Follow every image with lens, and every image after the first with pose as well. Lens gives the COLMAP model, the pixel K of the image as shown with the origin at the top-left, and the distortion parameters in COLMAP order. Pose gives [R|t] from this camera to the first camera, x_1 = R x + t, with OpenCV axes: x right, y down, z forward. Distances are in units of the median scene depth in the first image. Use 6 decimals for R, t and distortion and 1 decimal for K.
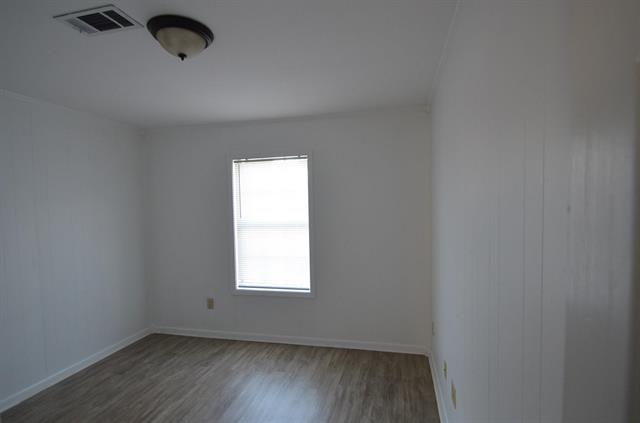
lens RADIAL K [[287.3, 0, 318.7], [0, 287.3, 216.0], [0, 0, 1]] dist [0.022372, -0.000322]
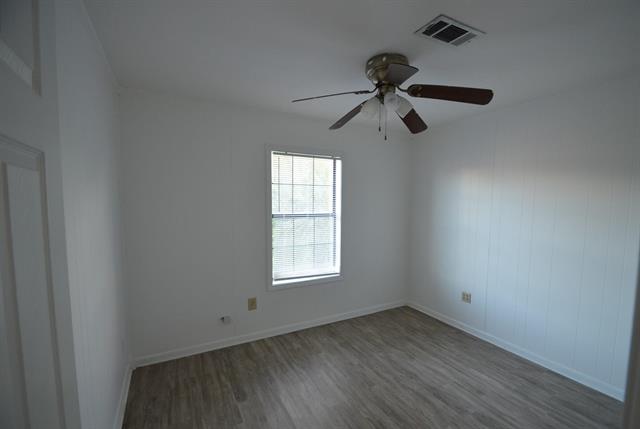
lens RADIAL K [[283.6, 0, 320.0], [0, 283.6, 214.5], [0, 0, 1]] dist [-0.000690, -0.000051]
pose [[0.756628, 0.001068, 0.653845, -0.806332], [-0.003517, 0.999991, 0.002437, 0.015111], [-0.653837, -0.004144, 0.756624, 0.177145]]
